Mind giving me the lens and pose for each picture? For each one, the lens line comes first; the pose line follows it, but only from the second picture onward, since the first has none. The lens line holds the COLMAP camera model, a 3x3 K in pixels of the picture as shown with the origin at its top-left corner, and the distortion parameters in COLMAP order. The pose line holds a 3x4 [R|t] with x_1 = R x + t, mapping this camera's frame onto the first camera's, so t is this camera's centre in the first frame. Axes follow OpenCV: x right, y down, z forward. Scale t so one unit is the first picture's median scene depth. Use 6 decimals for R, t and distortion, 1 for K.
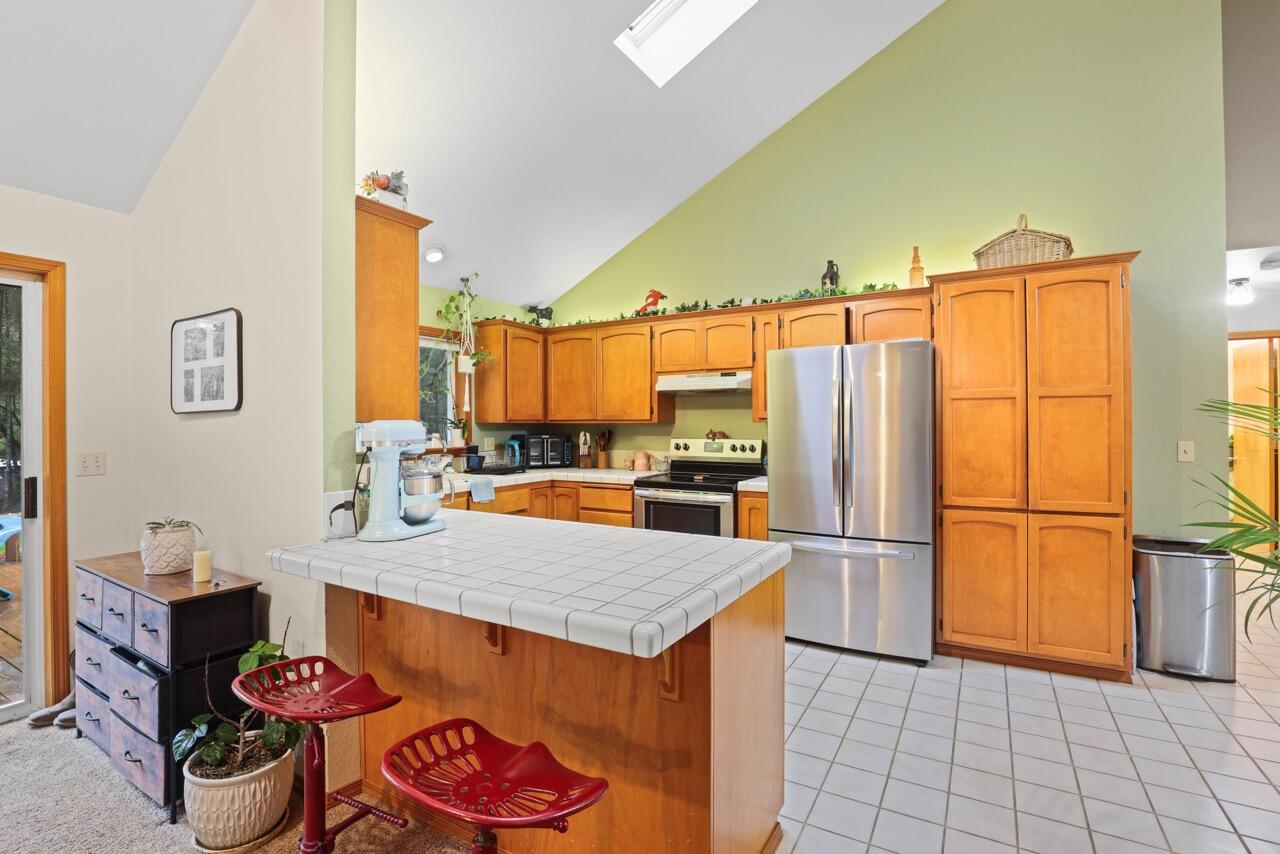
lens RADIAL K [[592.9, 0, 631.3], [0, 592.9, 422.8], [0, 0, 1]] dist [-0.037337, 0.008921]
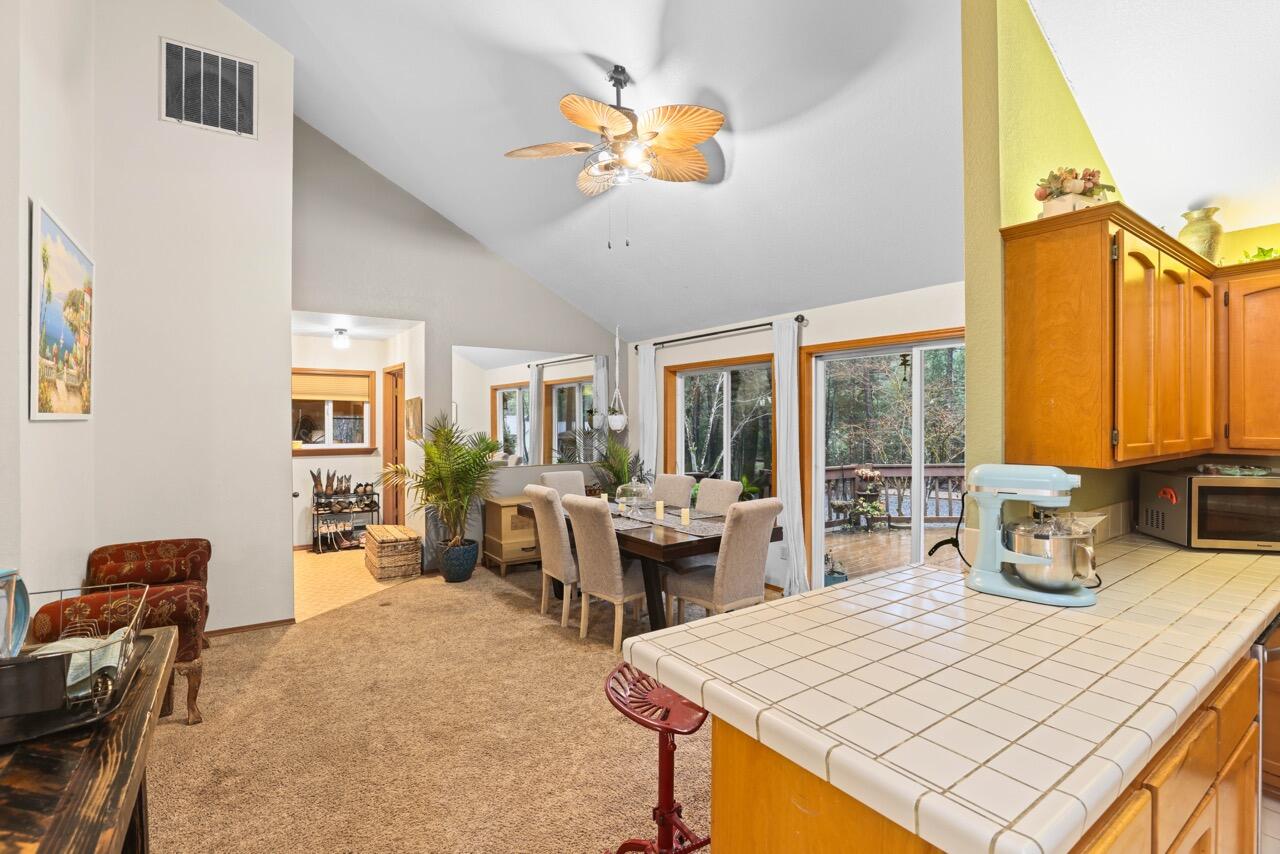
lens RADIAL K [[592.9, 0, 631.3], [0, 592.9, 422.8], [0, 0, 1]] dist [-0.037337, 0.008921]
pose [[-0.411861, 0.013580, -0.911145, 0.323721], [0.003933, 0.999906, 0.013125, -0.041387], [0.911238, 0.001823, -0.411876, 0.410509]]
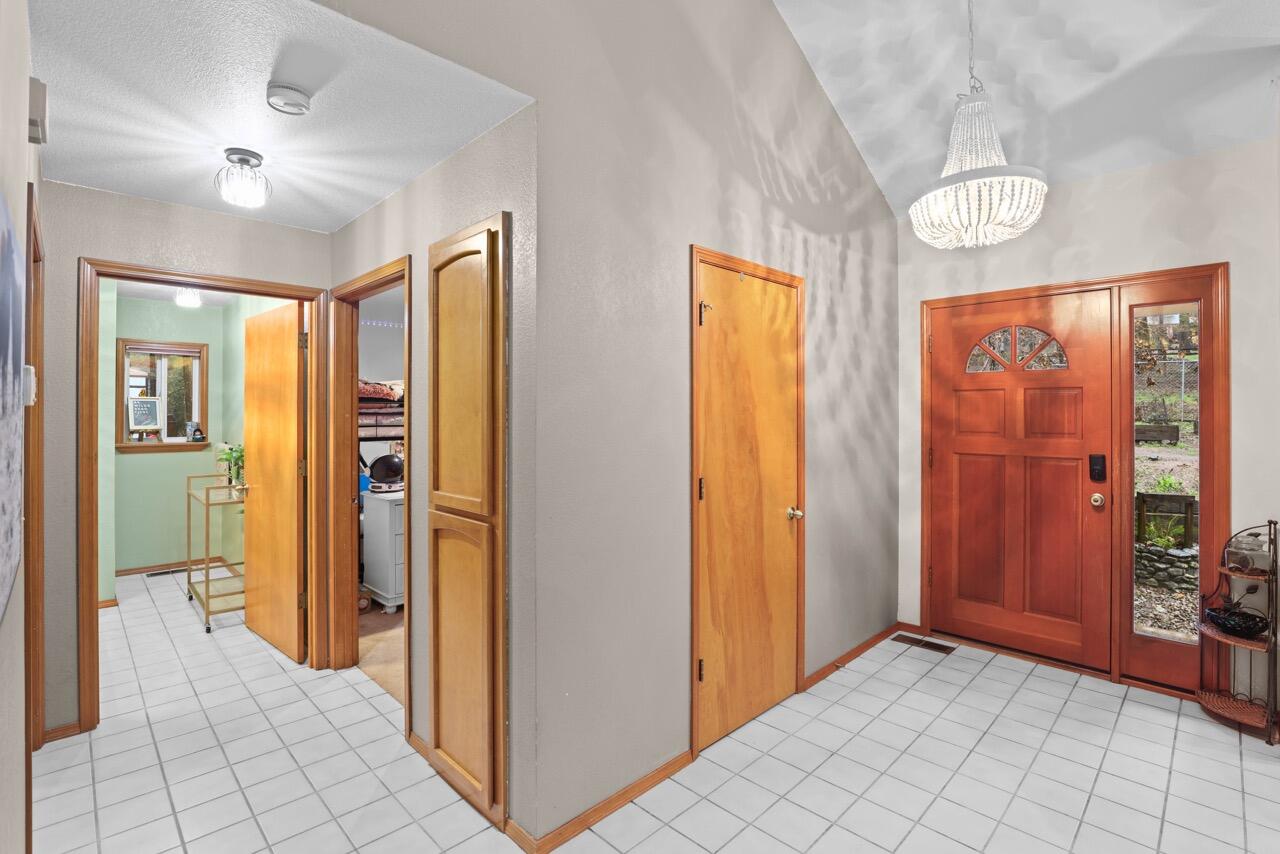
lens RADIAL K [[592.9, 0, 631.3], [0, 592.9, 422.8], [0, 0, 1]] dist [-0.037337, 0.008921]
pose [[0.252647, -0.006263, 0.967538, 0.684788], [-0.006169, 0.999948, 0.008084, -0.020768], [-0.967539, -0.008012, 0.252595, 0.569054]]
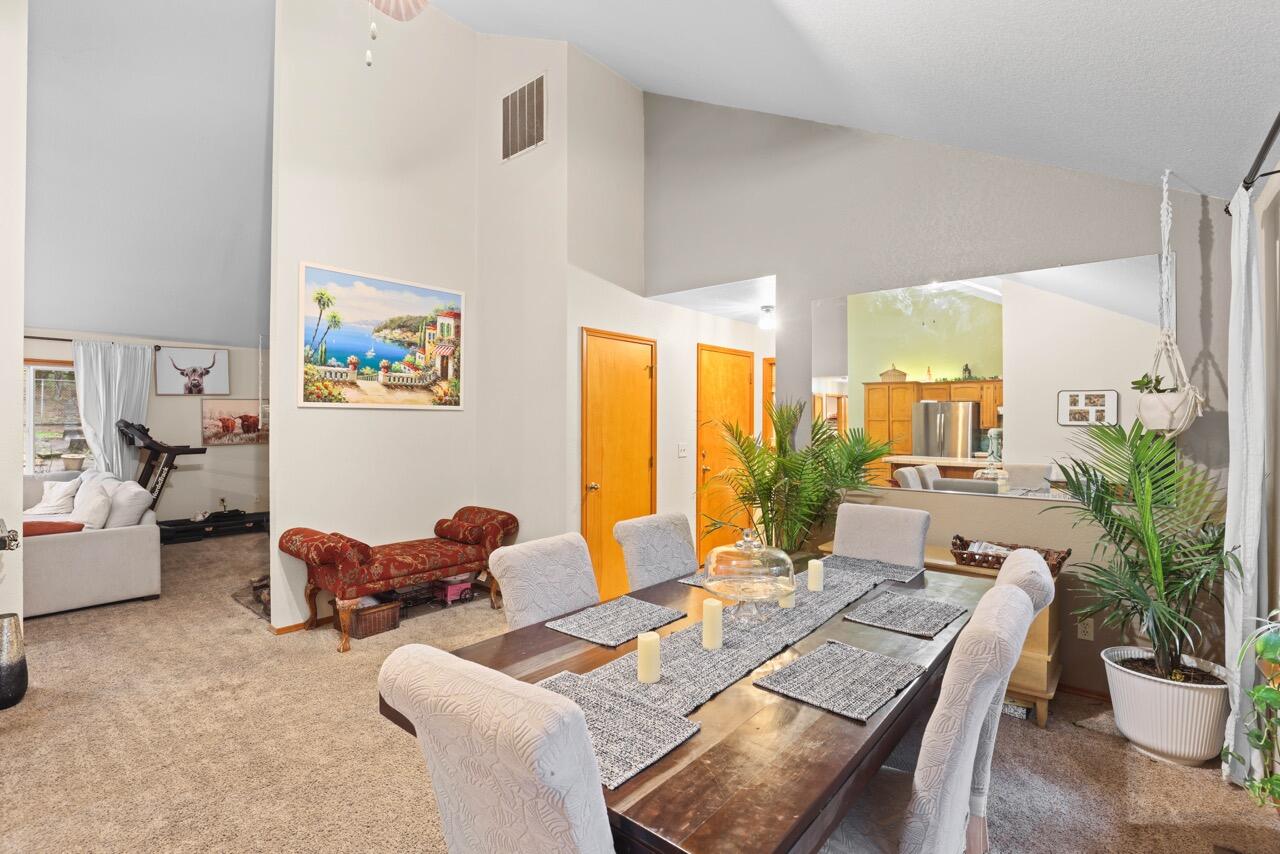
lens RADIAL K [[592.9, 0, 631.3], [0, 592.9, 422.8], [0, 0, 1]] dist [-0.037337, 0.008921]
pose [[-0.987530, 0.005879, 0.157324, -0.599438], [0.005552, 0.999981, -0.002514, -0.009253], [-0.157336, -0.001609, -0.987544, 0.437032]]
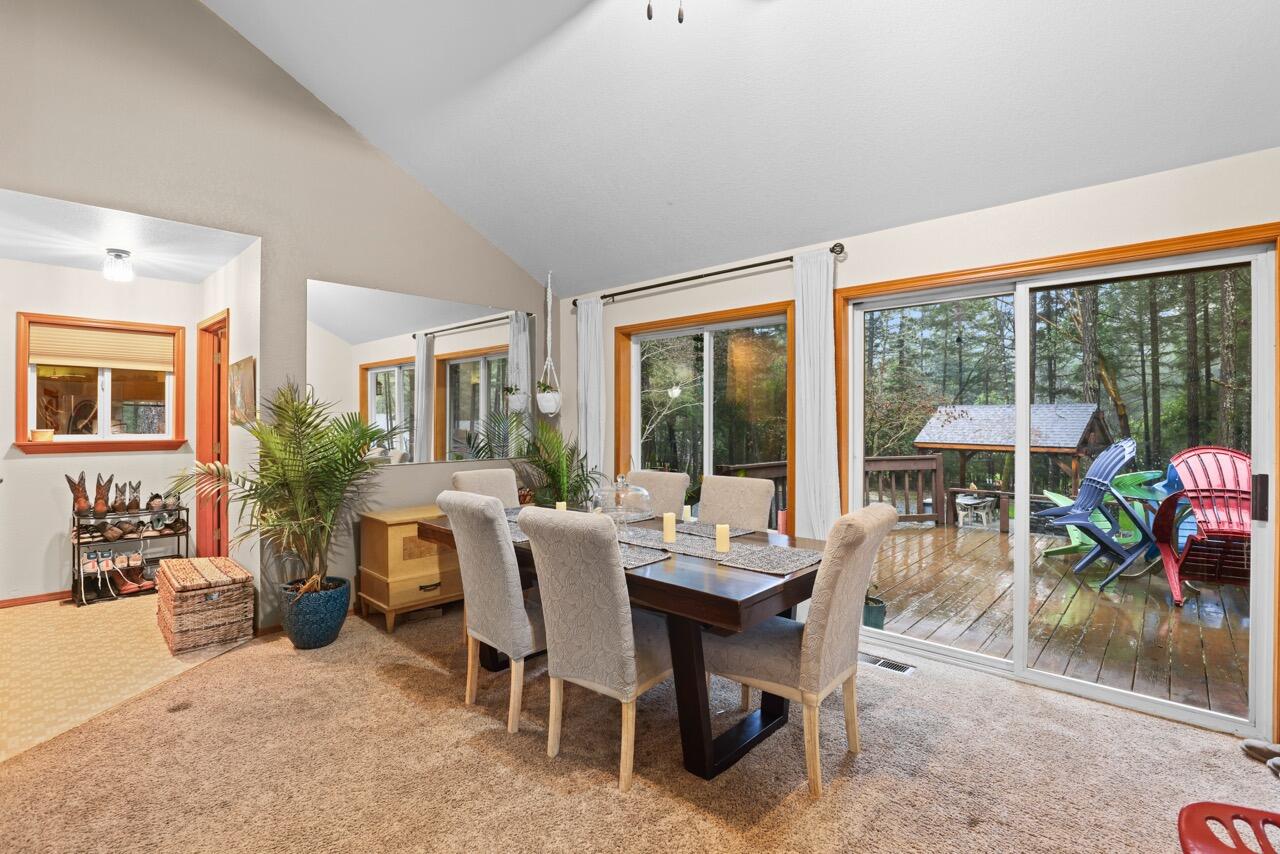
lens RADIAL K [[595.7, 0, 632.4], [0, 595.7, 417.2], [0, 0, 1]] dist [-0.037517, 0.008073]
pose [[-0.212494, 0.004425, -0.977152, 0.015597], [0.001798, 0.999990, 0.004138, 0.000963], [0.977161, -0.000878, -0.212499, 0.141157]]
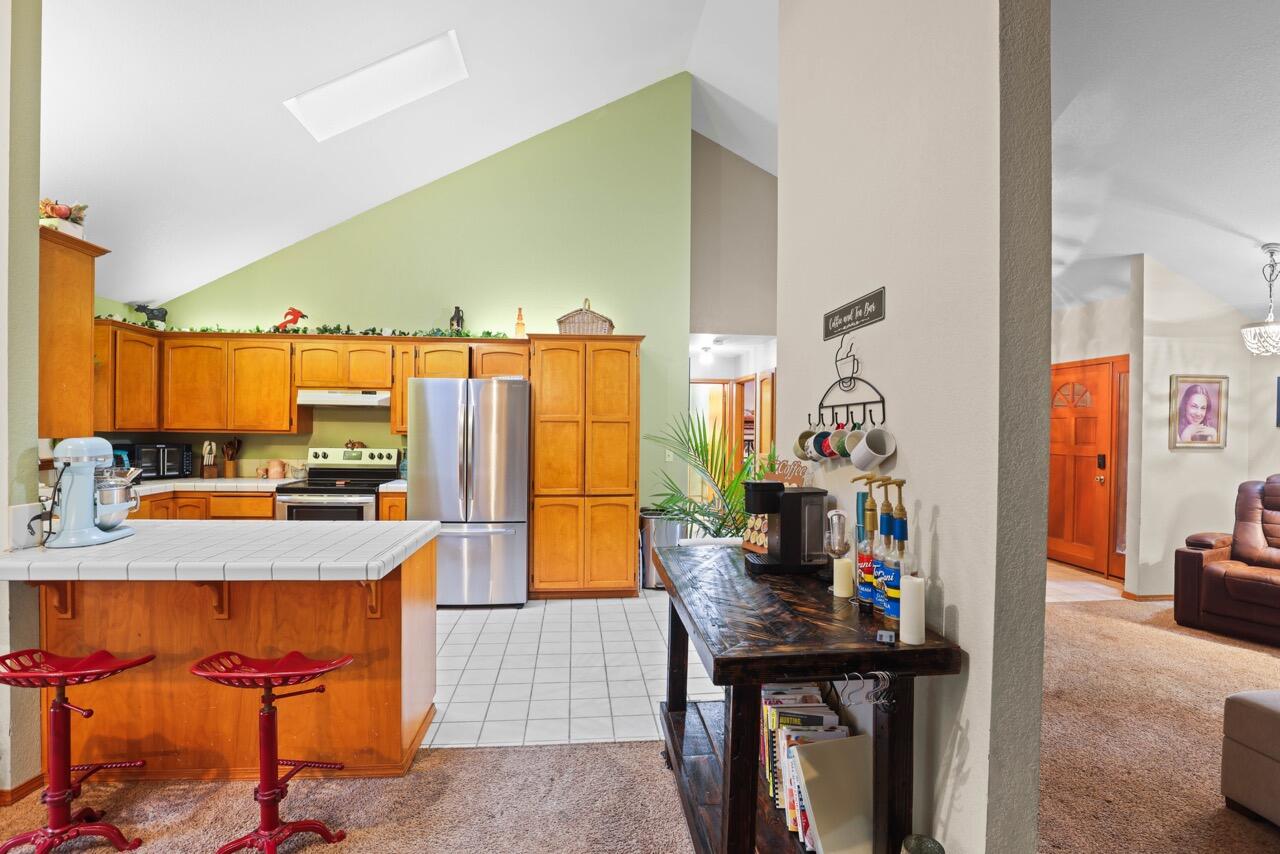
lens RADIAL K [[601.0, 0, 629.7], [0, 601.0, 432.9], [0, 0, 1]] dist [-0.036564, 0.008026]
pose [[0.805336, 0.009331, 0.592745, -0.115913], [-0.016005, 0.999854, 0.006005, -0.017984], [-0.592602, -0.014323, 0.805368, -0.241970]]
